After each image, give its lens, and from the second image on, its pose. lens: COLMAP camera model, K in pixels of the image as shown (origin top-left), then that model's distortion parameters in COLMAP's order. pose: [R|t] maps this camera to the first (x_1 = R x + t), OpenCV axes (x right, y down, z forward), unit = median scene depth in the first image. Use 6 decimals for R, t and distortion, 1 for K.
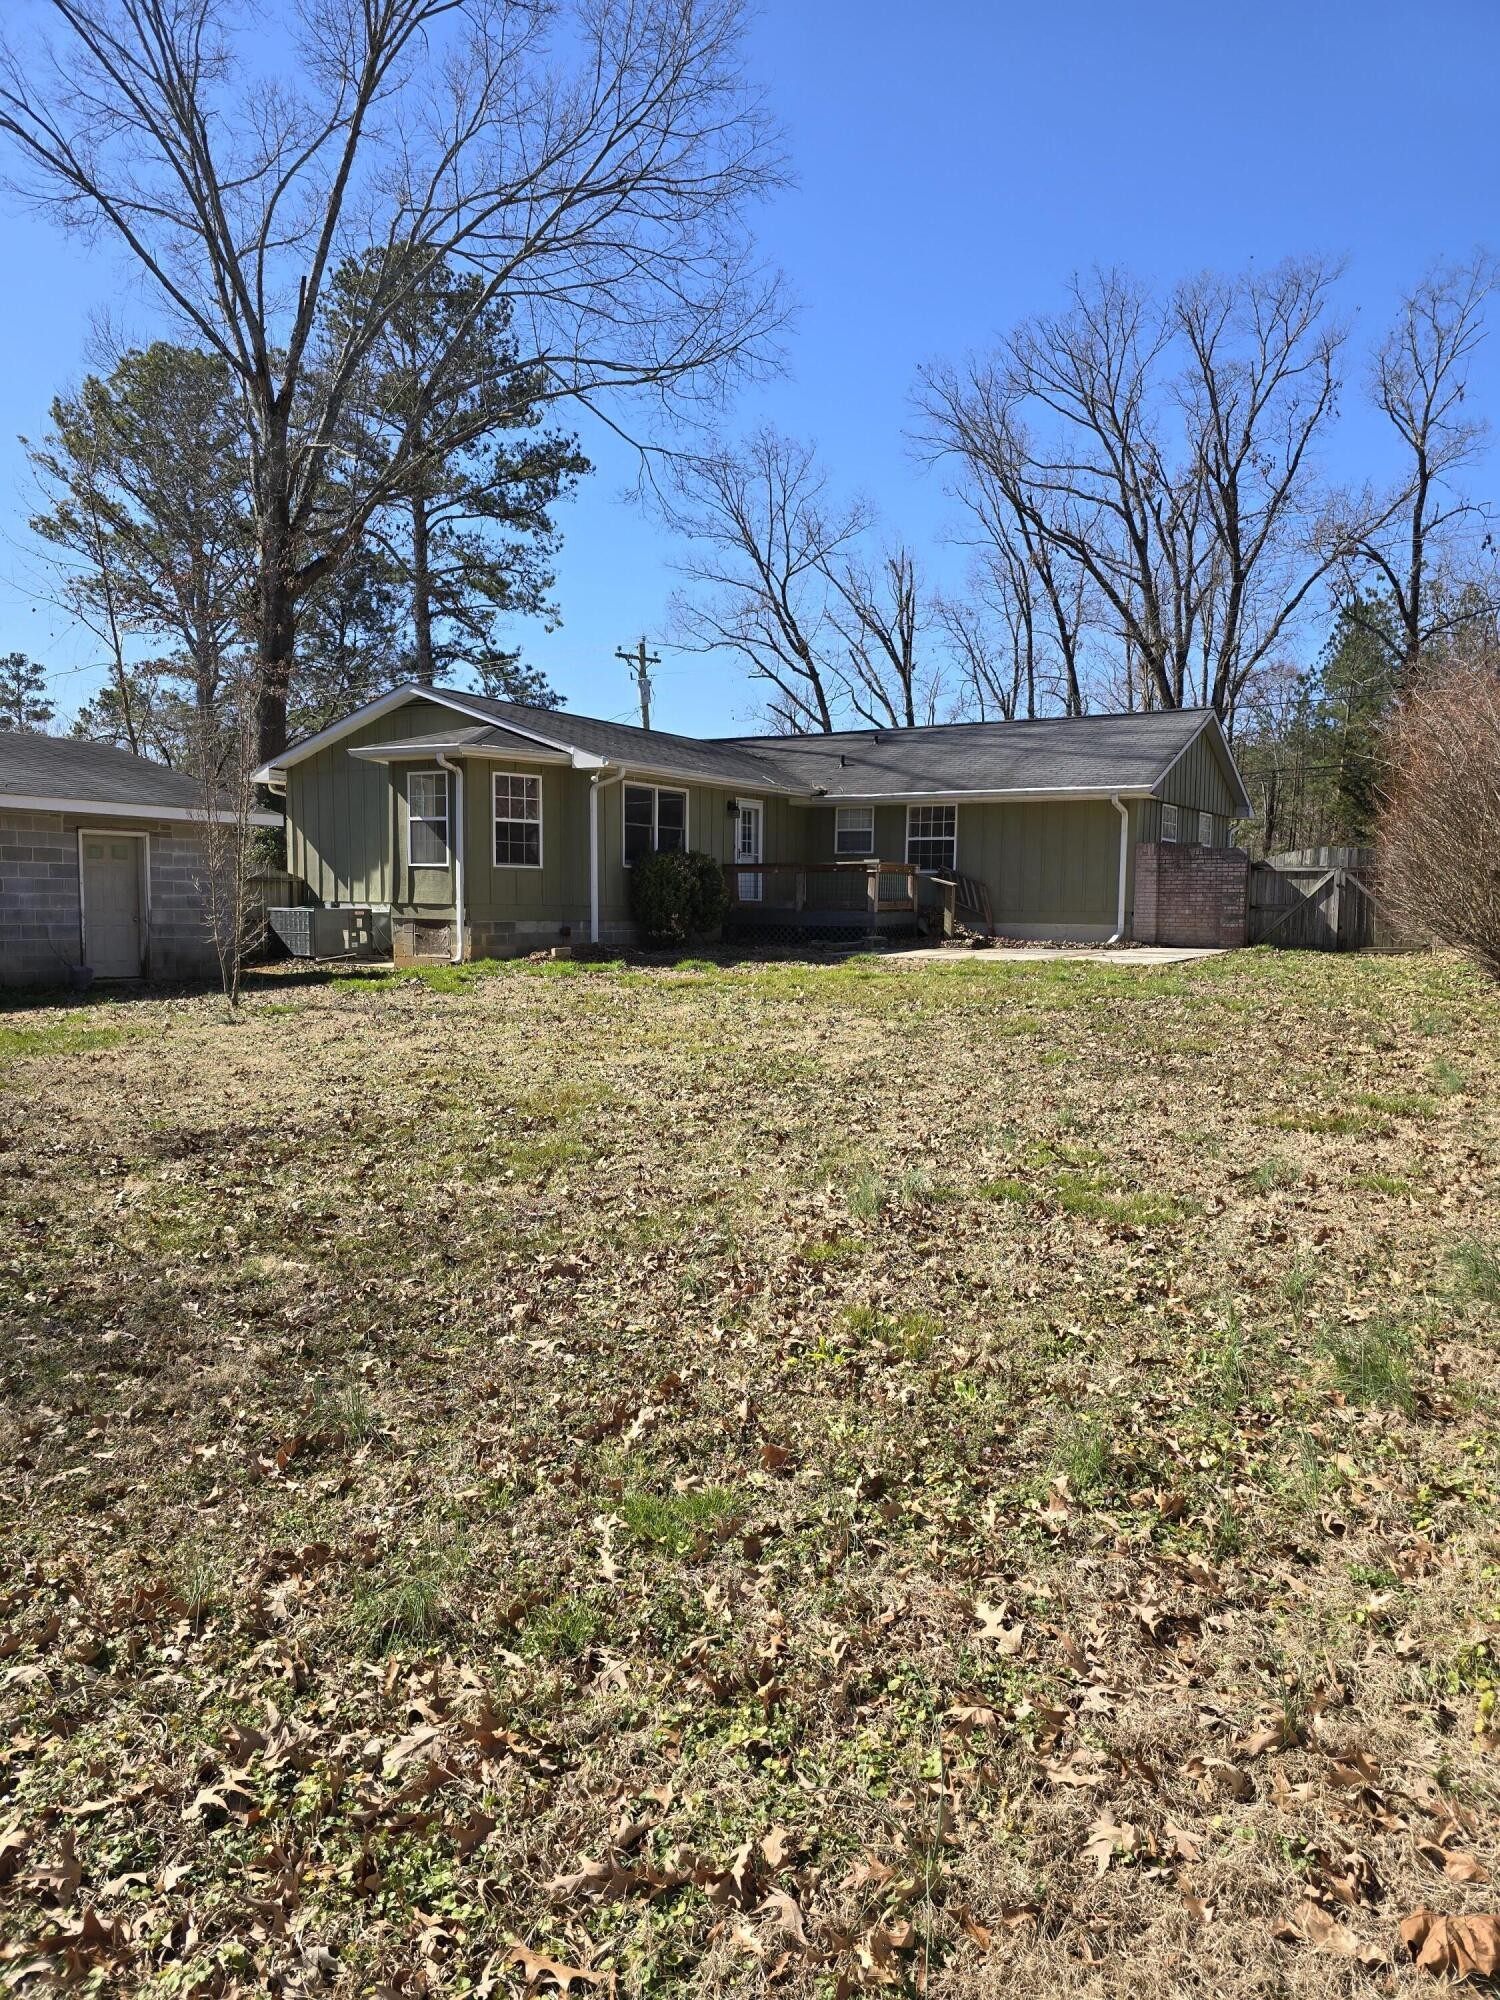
lens RADIAL K [[1332.4, 0, 766.9], [0, 1332.4, 1038.7], [0, 0, 1]] dist [0.061489, -0.068143]
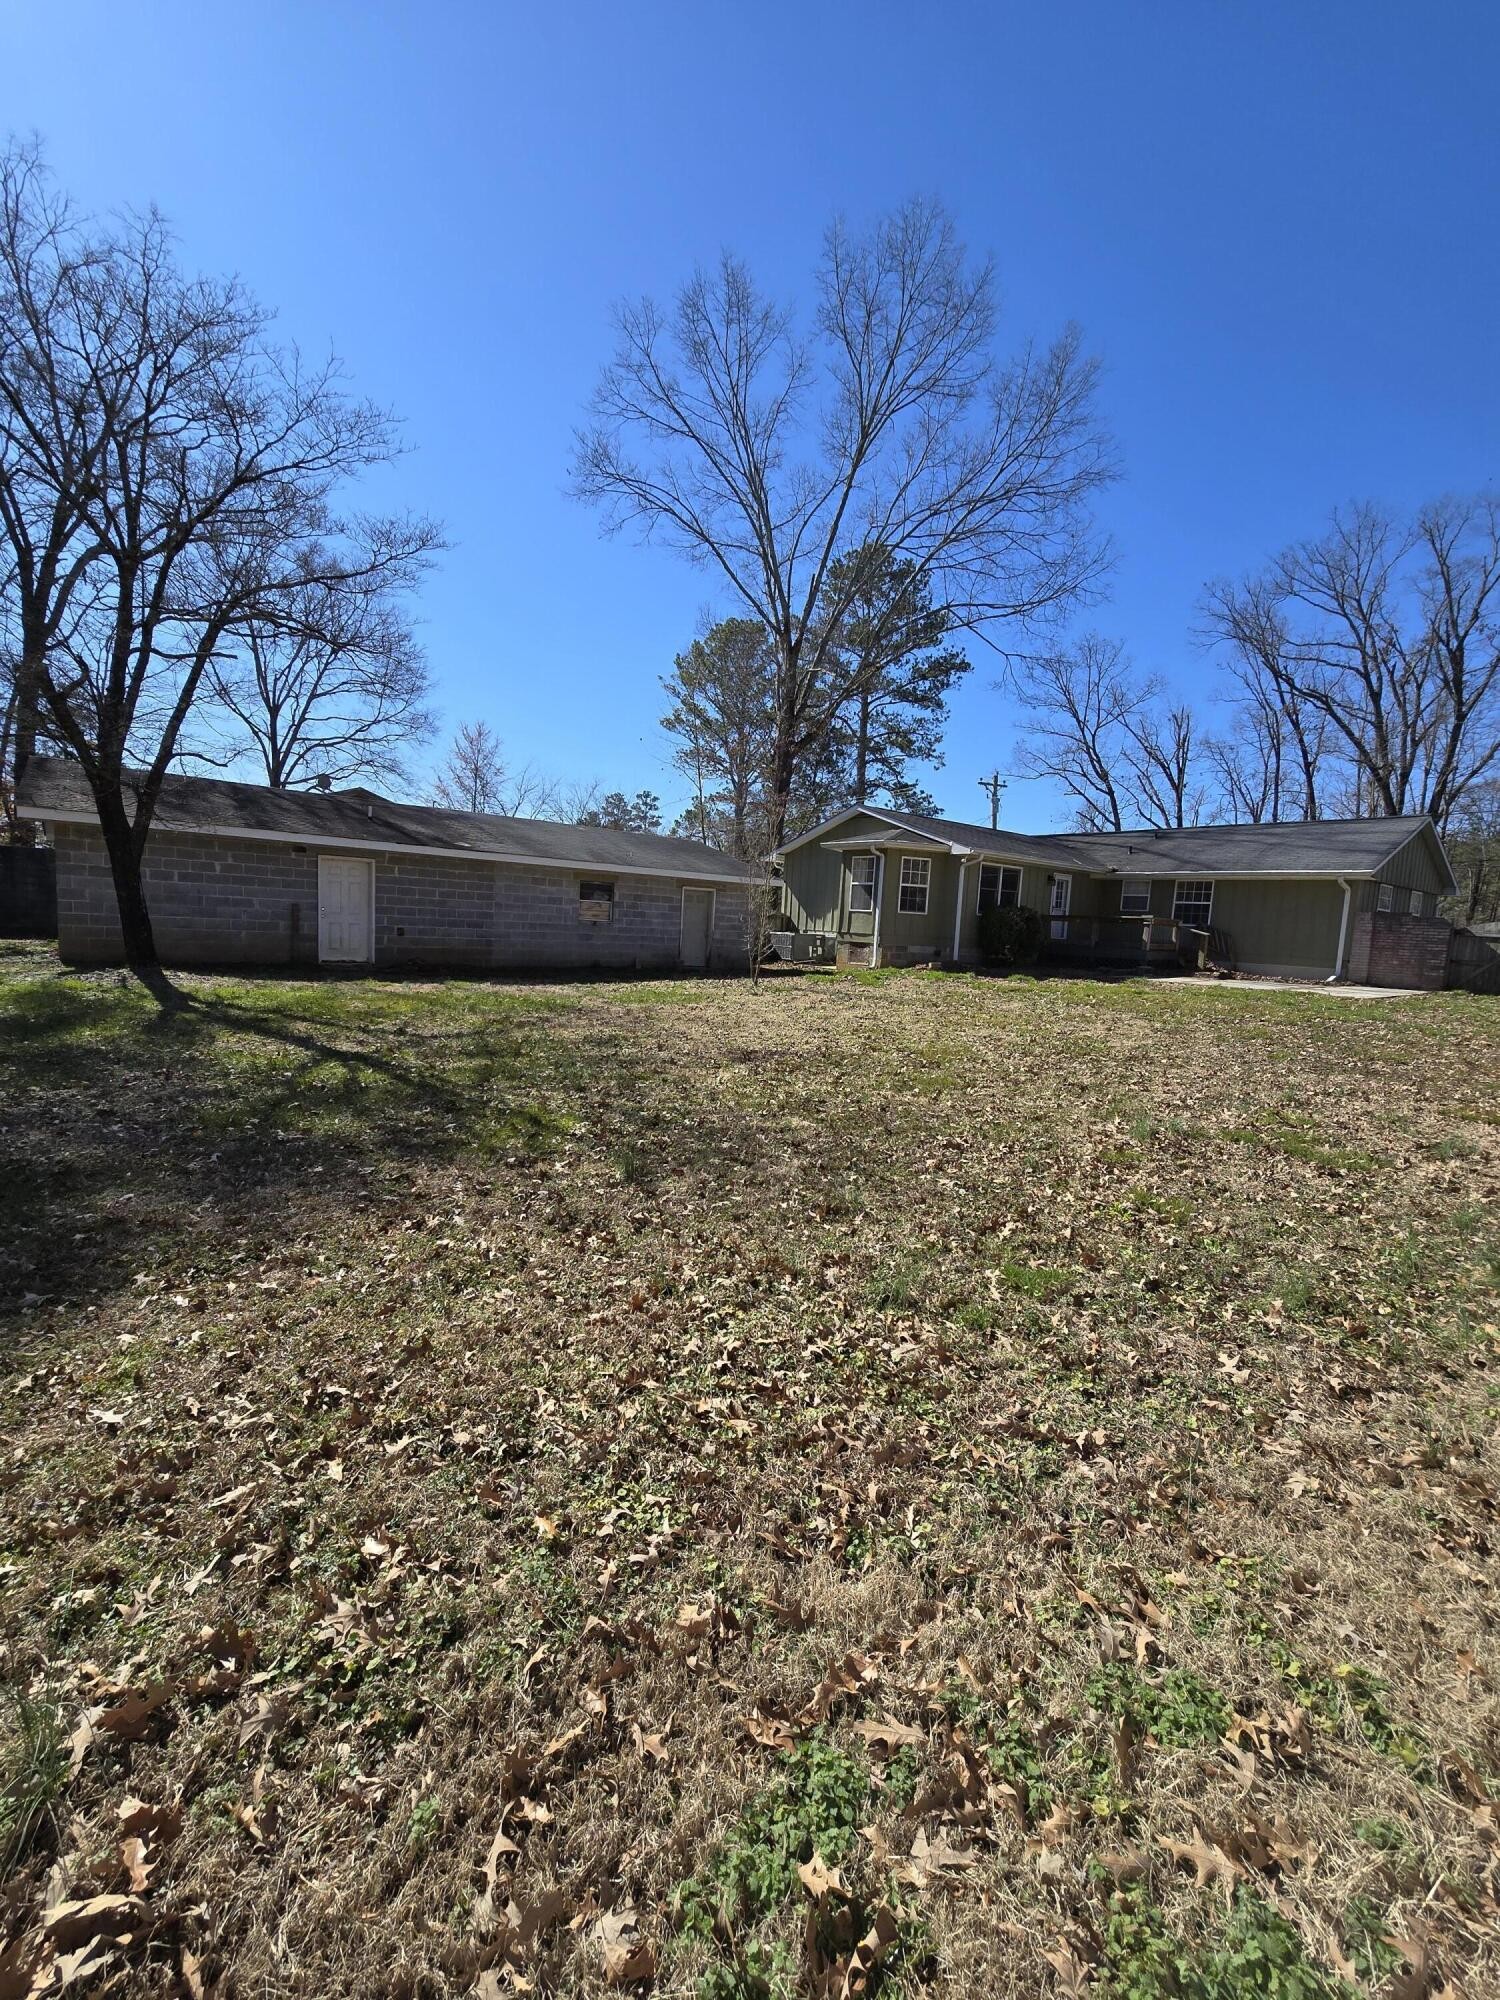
lens RADIAL K [[808.5, 0, 745.6], [0, 808.5, 1019.8], [0, 0, 1]] dist [-0.009345, -0.000205]
pose [[0.929265, 0.080195, -0.360603, -0.046040], [-0.078631, 0.996722, 0.019033, 0.011084], [0.360948, 0.010668, 0.932525, -0.123698]]
